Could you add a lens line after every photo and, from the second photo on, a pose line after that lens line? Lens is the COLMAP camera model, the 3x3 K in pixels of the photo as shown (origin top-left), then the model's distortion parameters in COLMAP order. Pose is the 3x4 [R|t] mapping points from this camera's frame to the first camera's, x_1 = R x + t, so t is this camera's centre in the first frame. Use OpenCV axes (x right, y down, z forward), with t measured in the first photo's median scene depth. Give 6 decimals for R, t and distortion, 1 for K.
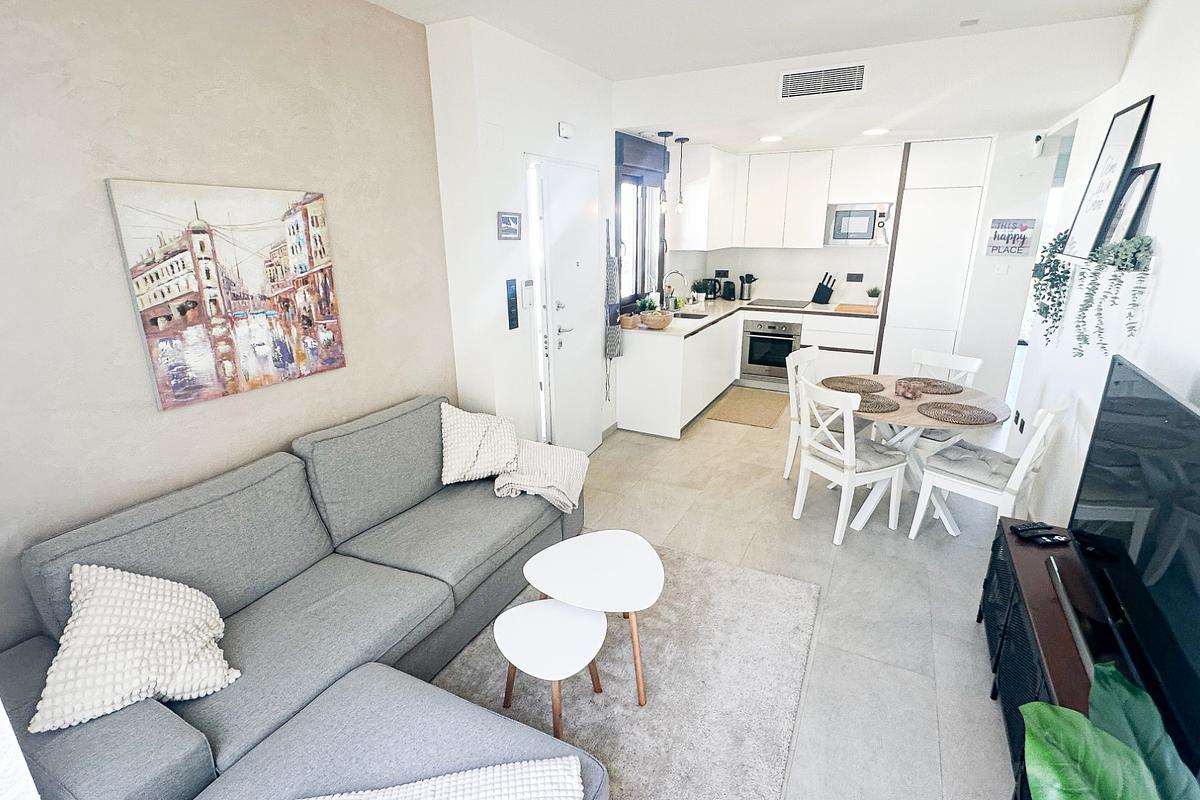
lens RADIAL K [[560.2, 0, 598.7], [0, 560.2, 391.3], [0, 0, 1]] dist [-0.000722, -0.000270]
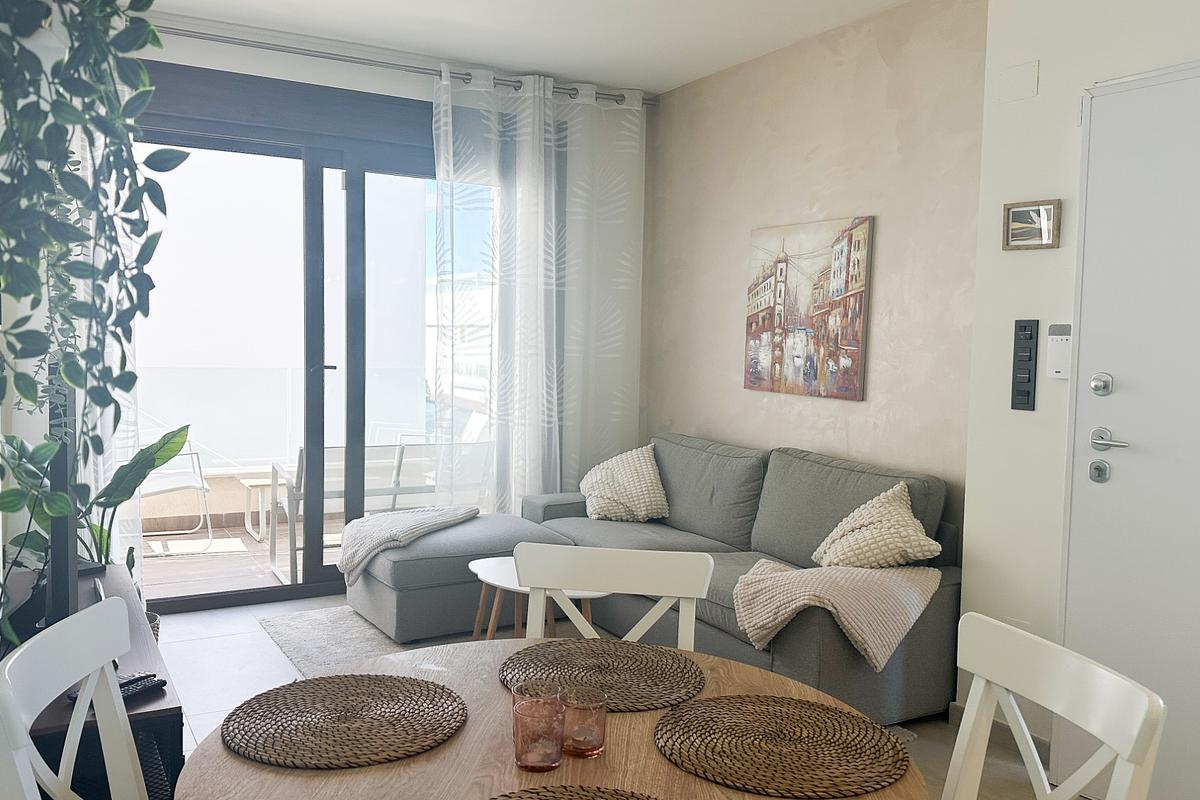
lens RADIAL K [[1020.1, 0, 597.2], [0, 1020.1, 407.4], [0, 0, 1]] dist [0.040330, -0.030053]
pose [[-0.556374, 0.051849, -0.829313, 1.053865], [-0.250015, 0.941356, 0.226585, -0.278535], [0.792427, 0.333407, -0.510783, 1.394312]]
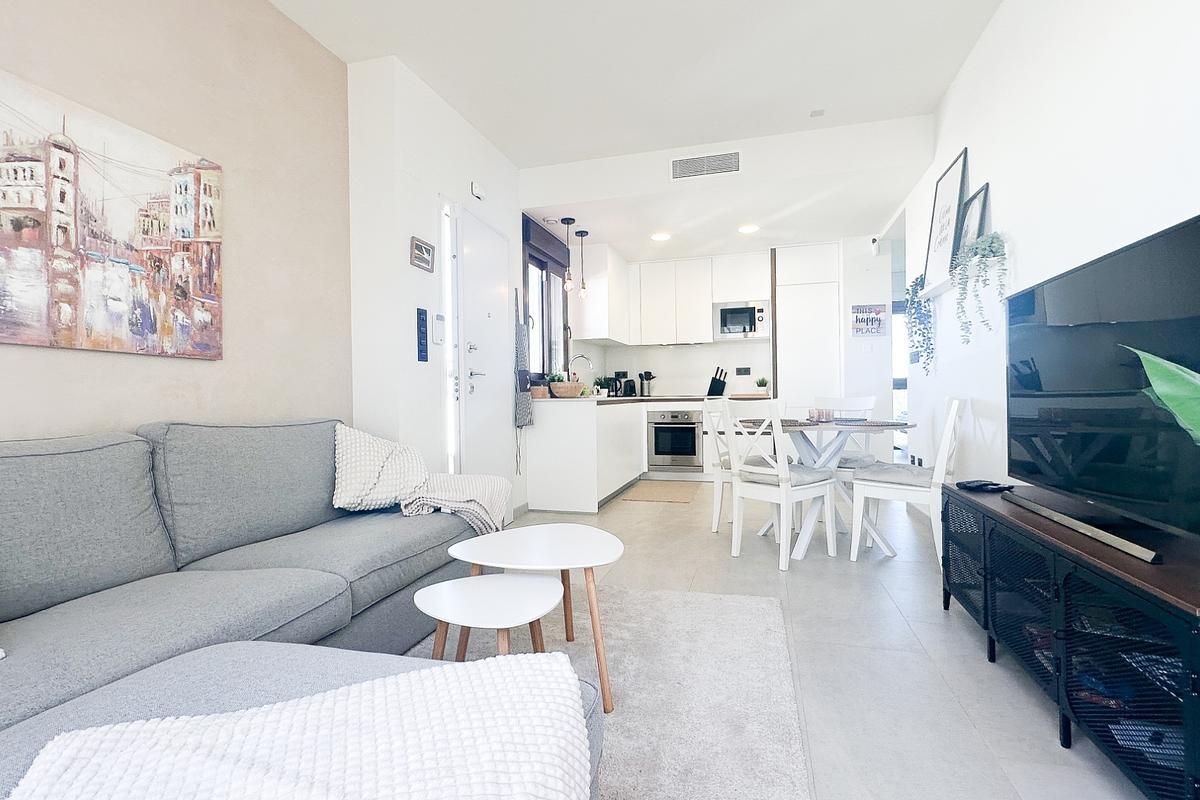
lens RADIAL K [[560.2, 0, 598.1], [0, 560.2, 388.5], [0, 0, 1]] dist [-0.000722, -0.000270]
pose [[0.980360, -0.005394, 0.197143, -0.060120], [0.062767, 0.956181, -0.285969, 0.251763], [-0.186961, 0.292726, 0.937740, 0.111703]]
